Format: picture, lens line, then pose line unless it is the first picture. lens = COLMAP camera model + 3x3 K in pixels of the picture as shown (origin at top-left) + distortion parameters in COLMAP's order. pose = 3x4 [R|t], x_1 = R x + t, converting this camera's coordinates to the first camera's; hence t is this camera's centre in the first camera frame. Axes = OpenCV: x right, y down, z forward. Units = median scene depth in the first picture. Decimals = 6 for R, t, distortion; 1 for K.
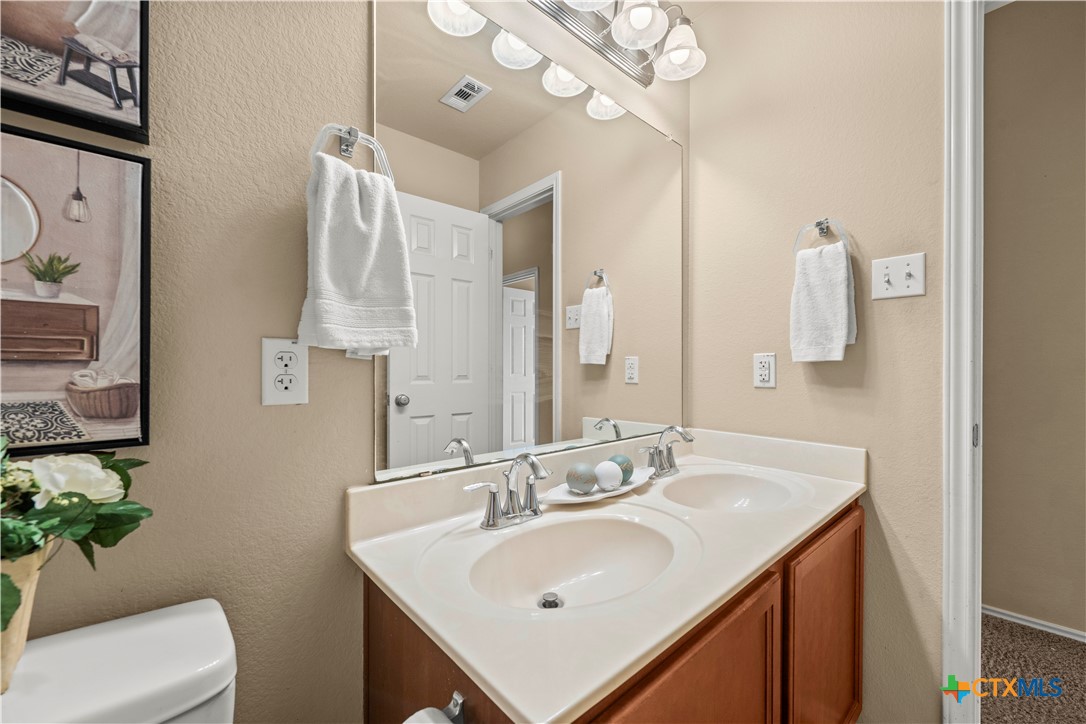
lens RADIAL K [[425.6, 0, 542.1], [0, 425.6, 368.7], [0, 0, 1]] dist [0.001357, -0.000414]
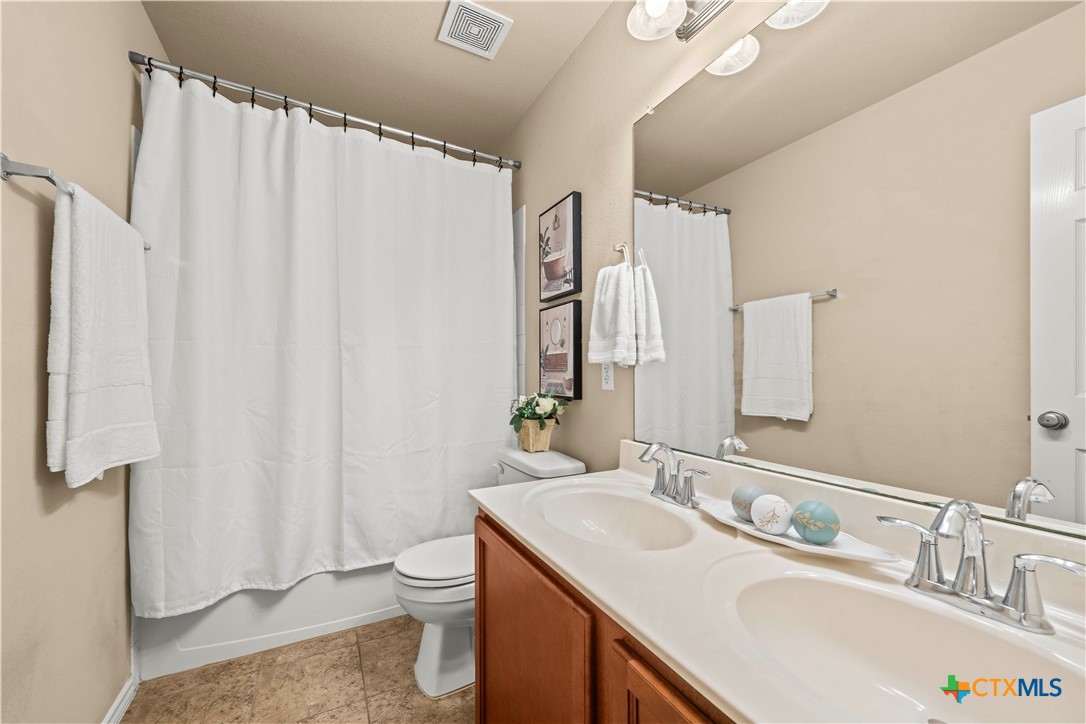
lens RADIAL K [[425.6, 0, 542.3], [0, 425.6, 365.2], [0, 0, 1]] dist [0.001357, -0.000414]
pose [[-0.242322, -0.013866, -0.970097, 1.946241], [0.002555, 0.999885, -0.014930, -0.011603], [0.970192, -0.006096, -0.242259, 1.529217]]
